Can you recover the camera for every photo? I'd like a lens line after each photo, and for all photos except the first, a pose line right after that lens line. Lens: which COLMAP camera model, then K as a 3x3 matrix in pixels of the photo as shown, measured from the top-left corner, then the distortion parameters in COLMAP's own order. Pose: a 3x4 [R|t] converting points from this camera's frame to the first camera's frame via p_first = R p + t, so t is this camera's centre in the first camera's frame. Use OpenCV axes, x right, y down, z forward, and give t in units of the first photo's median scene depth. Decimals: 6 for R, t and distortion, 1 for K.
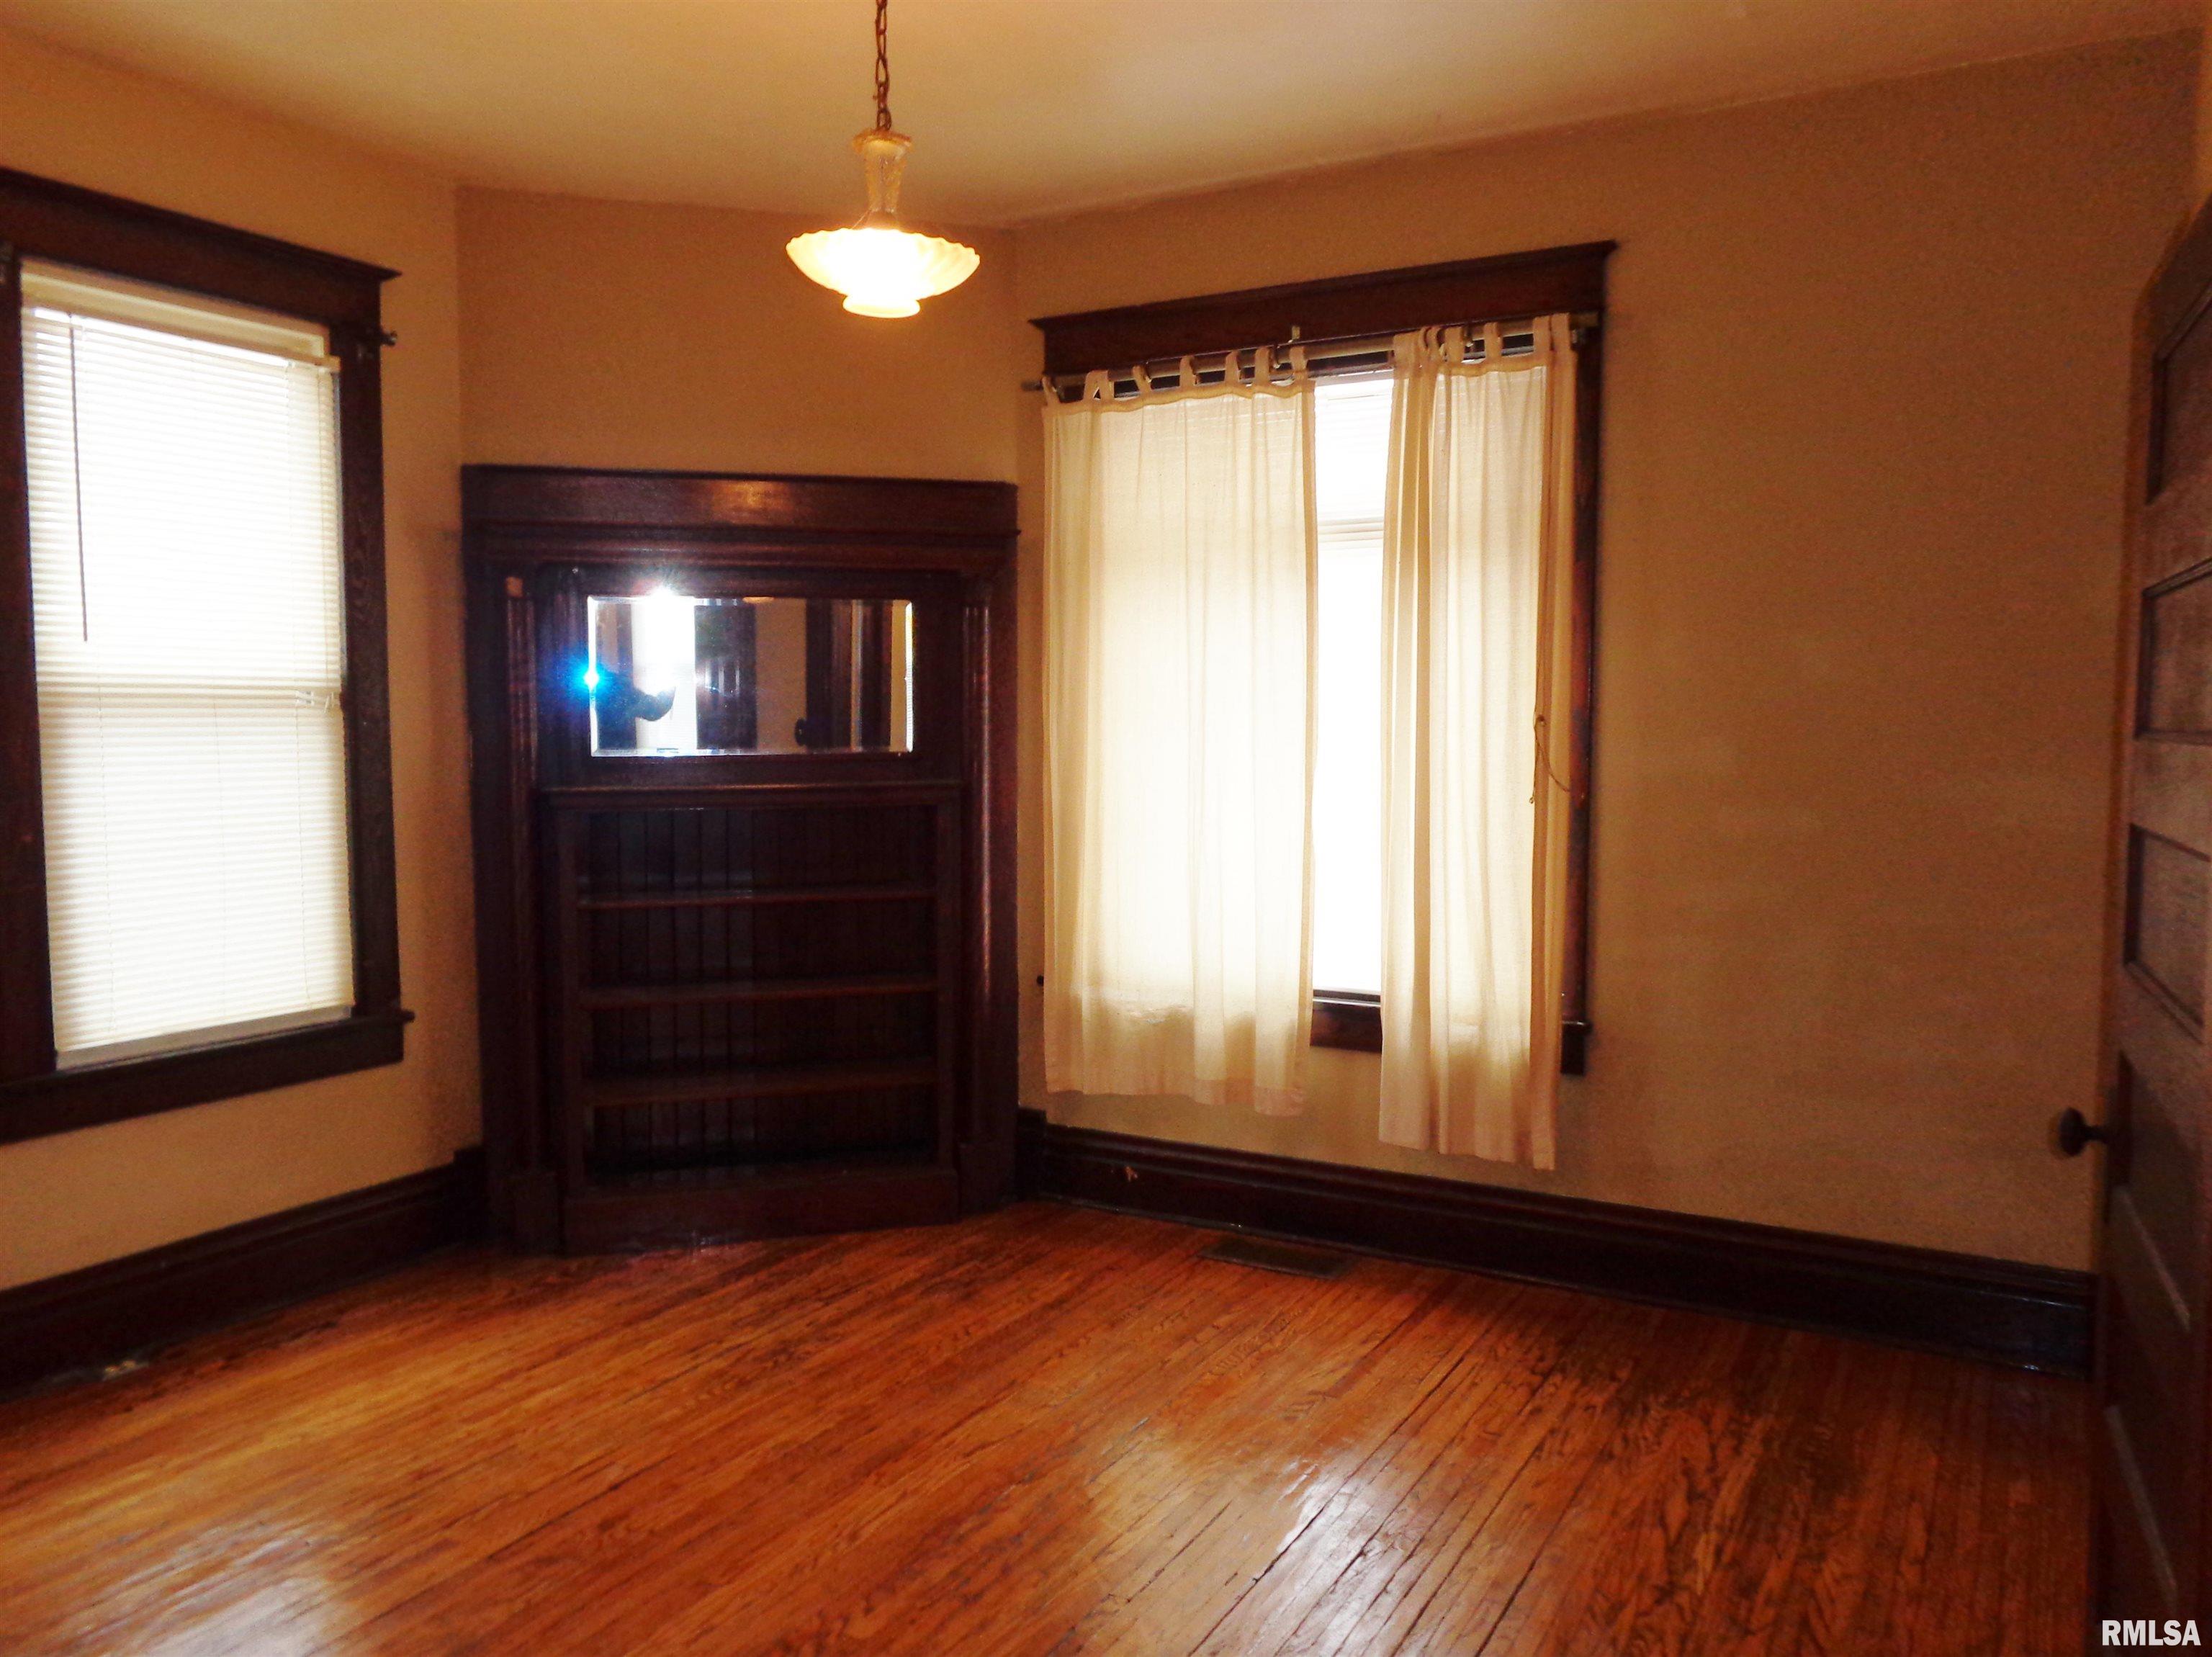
lens RADIAL K [[1665.1, 0, 1122.9], [0, 1665.1, 832.4], [0, 0, 1]] dist [-0.006769, 0.004367]
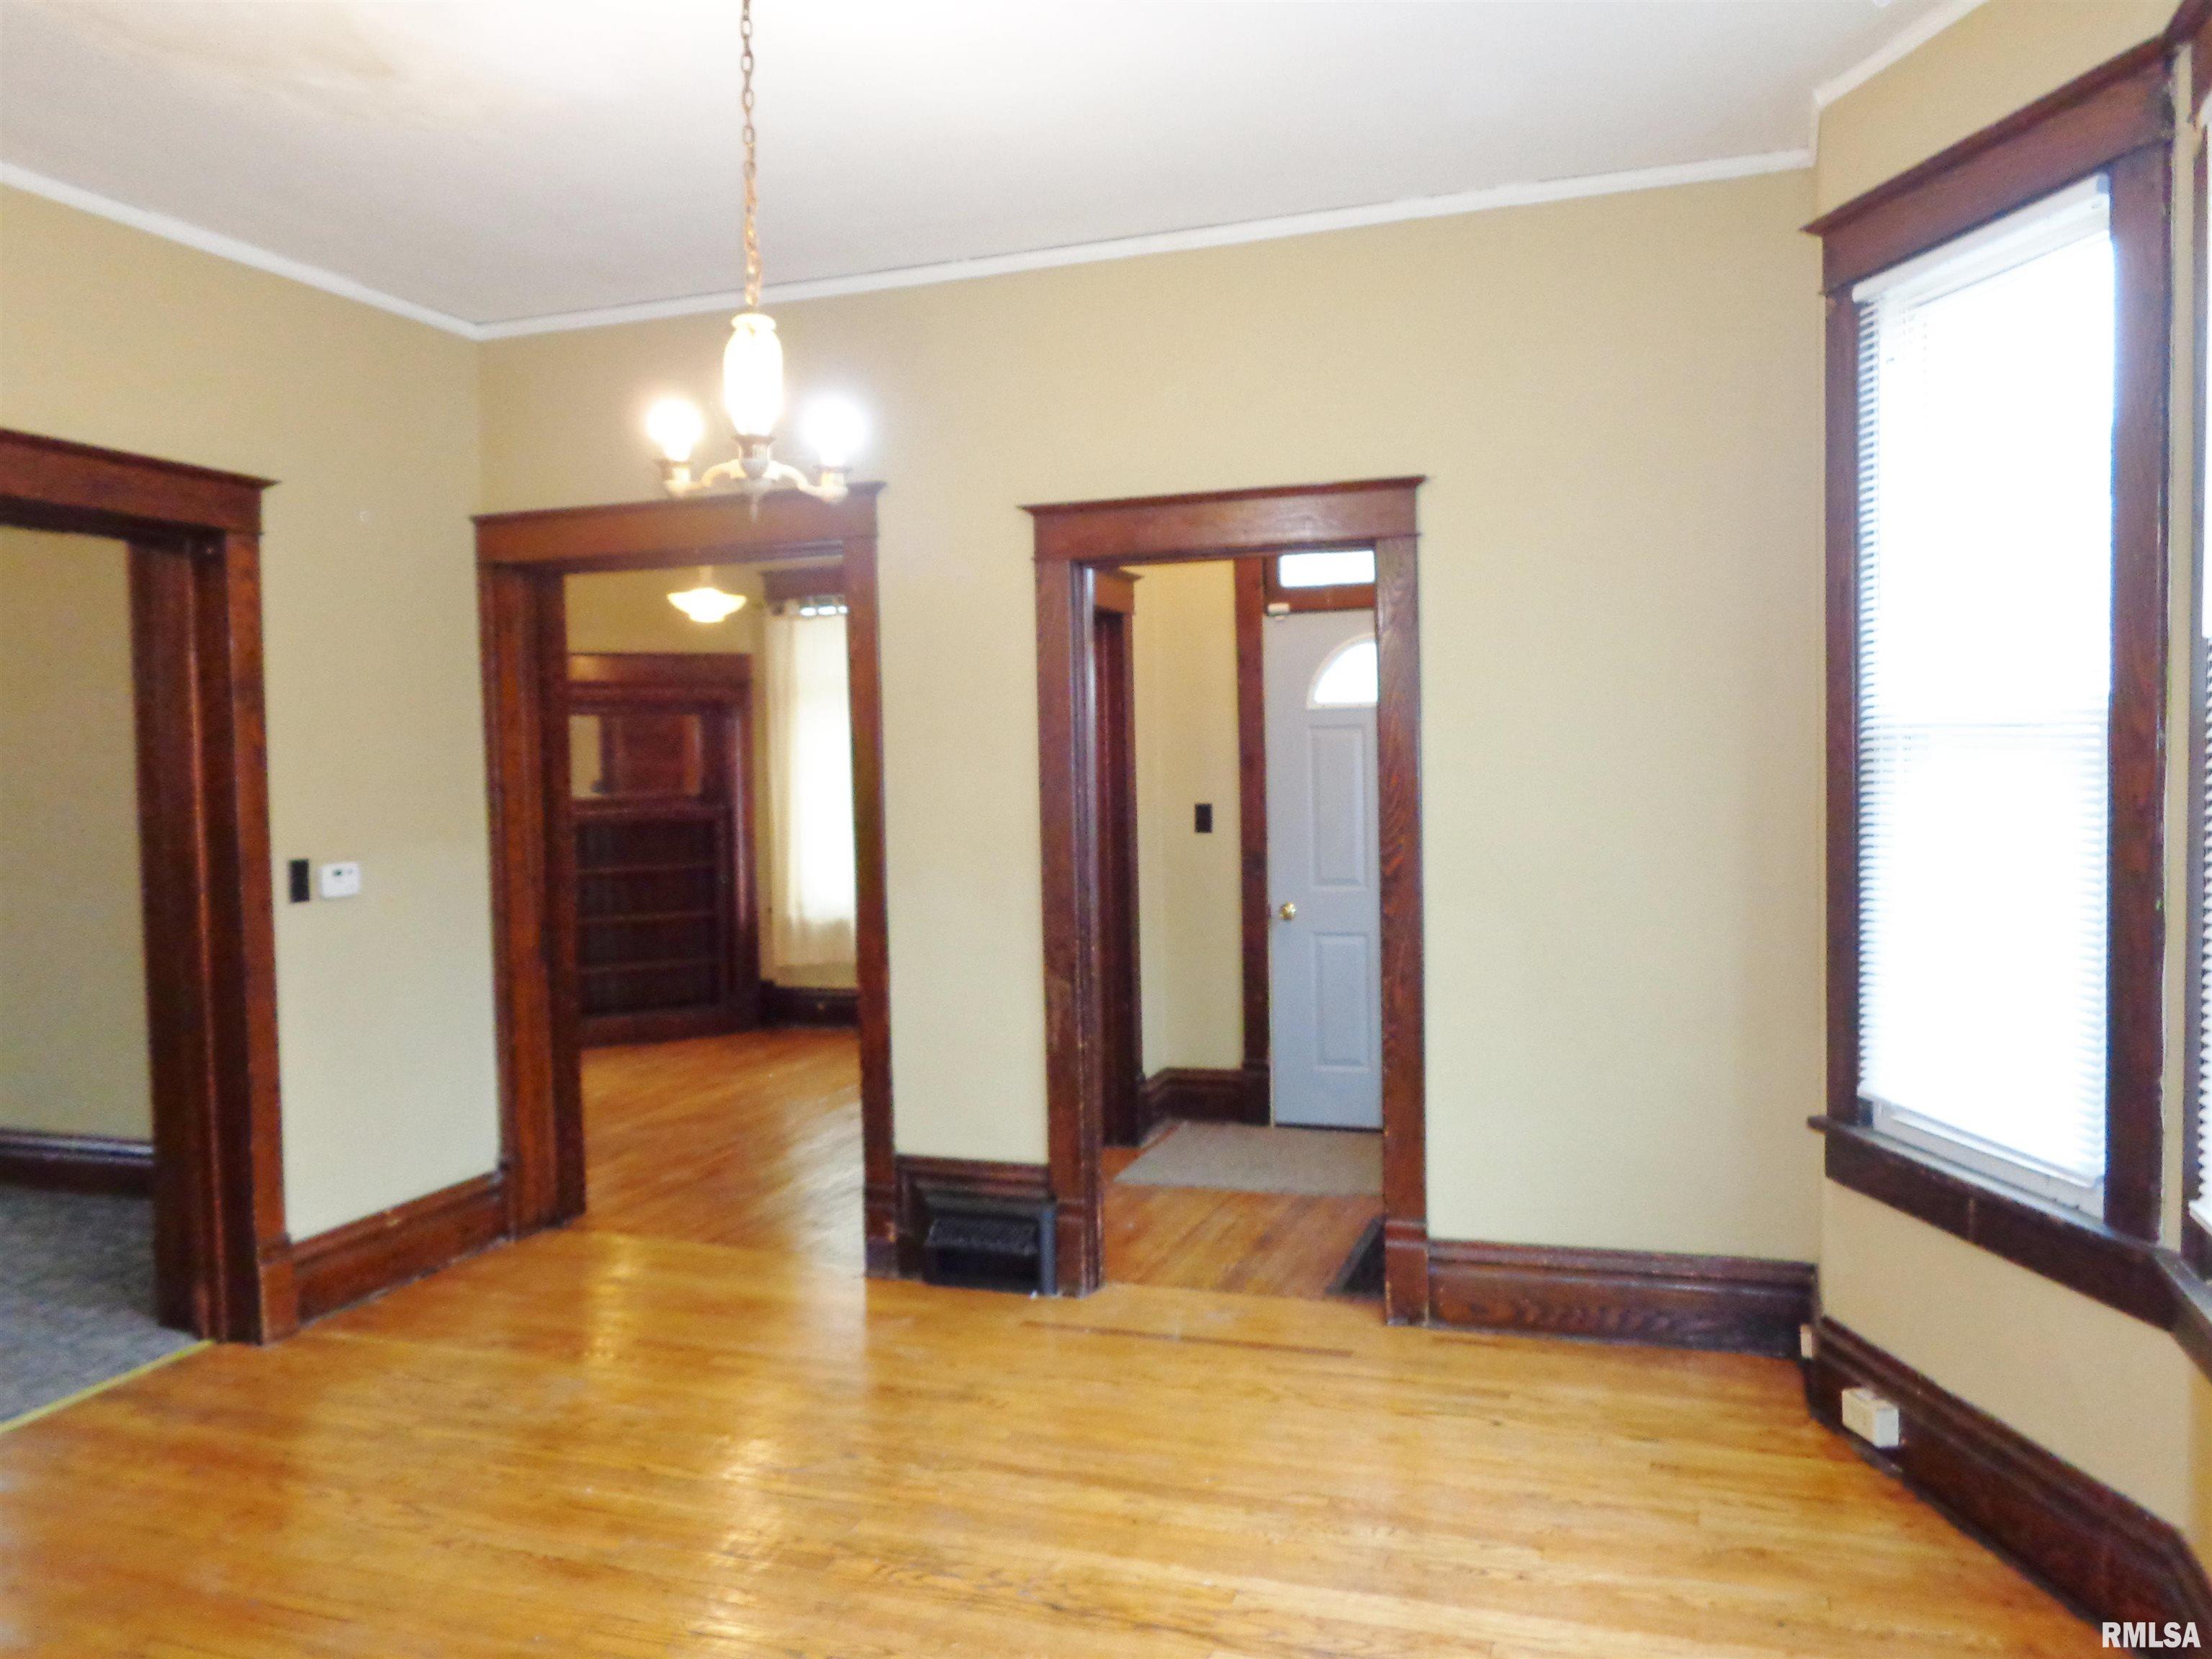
lens RADIAL K [[1665.0, 0, 1109.0], [0, 1665.0, 834.9], [0, 0, 1]] dist [-0.006769, 0.004367]
pose [[0.986423, -0.028002, 0.161819, 0.031204], [0.032710, 0.999113, -0.026504, 0.074263], [-0.160933, 0.031437, 0.986465, -1.084390]]
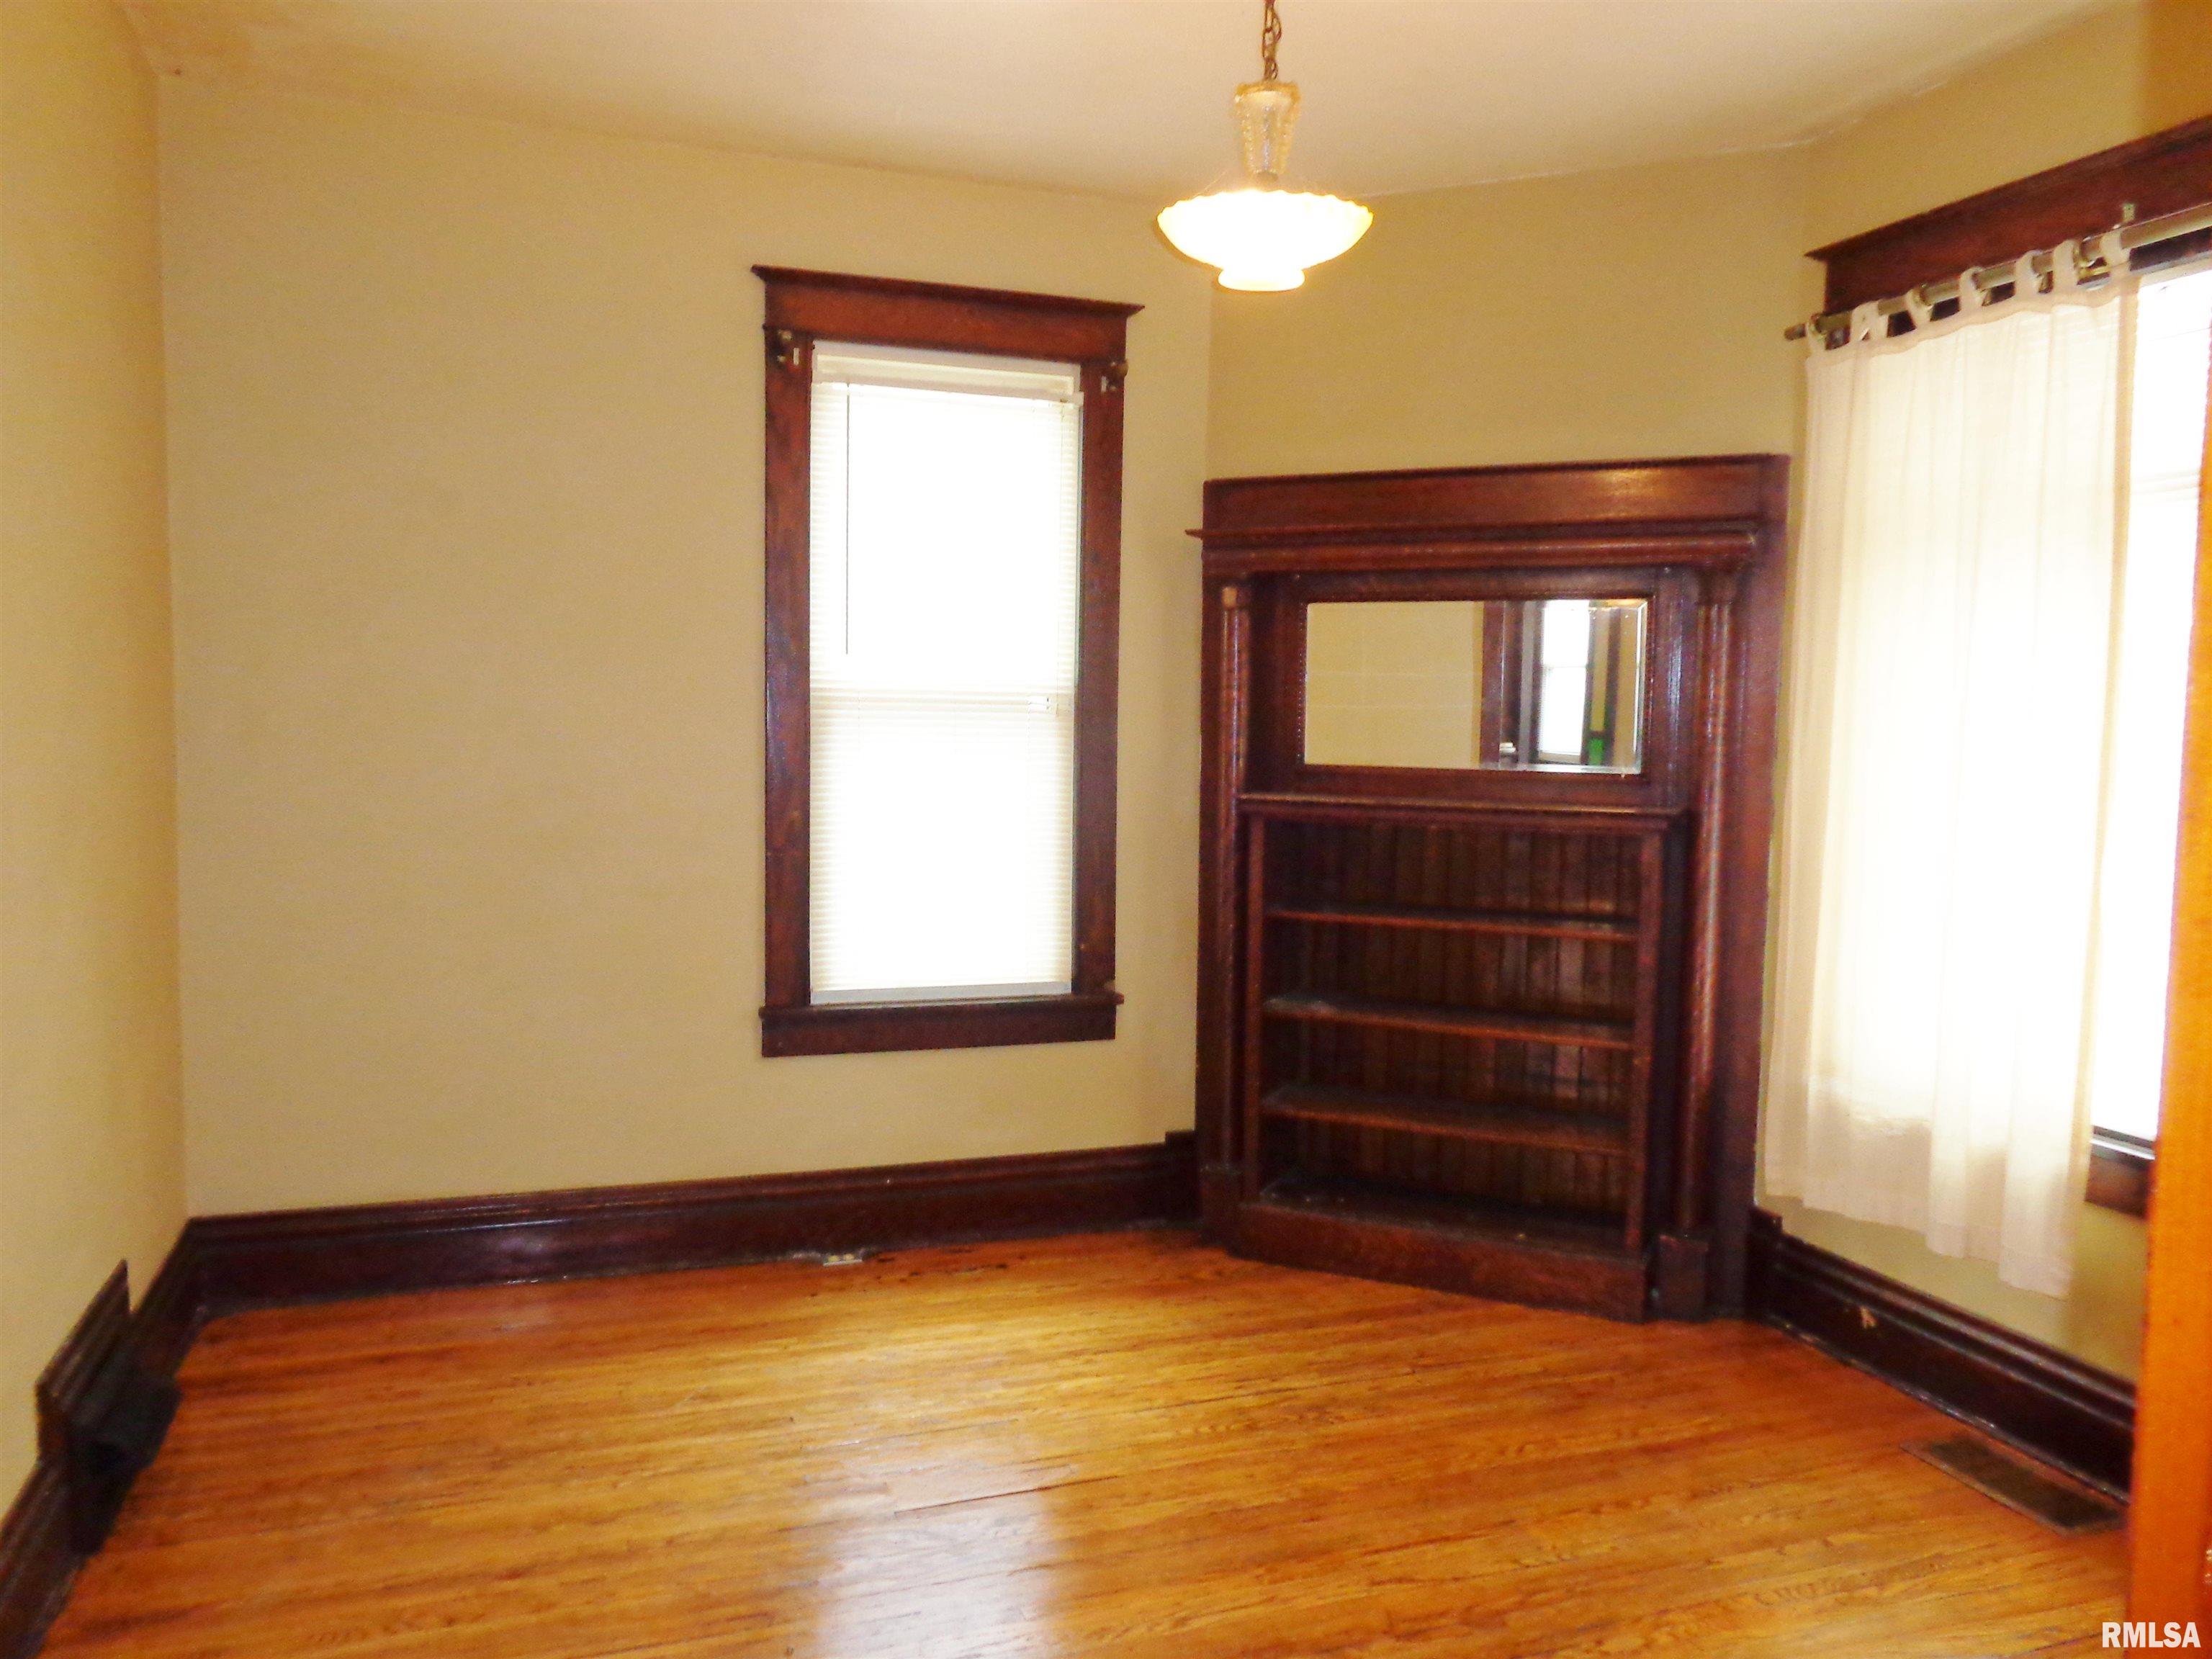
lens RADIAL K [[1665.0, 0, 1099.2], [0, 1665.0, 831.0], [0, 0, 1]] dist [-0.006769, 0.004367]
pose [[0.749207, 0.065425, -0.659096, 0.263393], [-0.064773, 0.997577, 0.025396, -0.024971], [0.659161, 0.023665, 0.751630, 0.180544]]
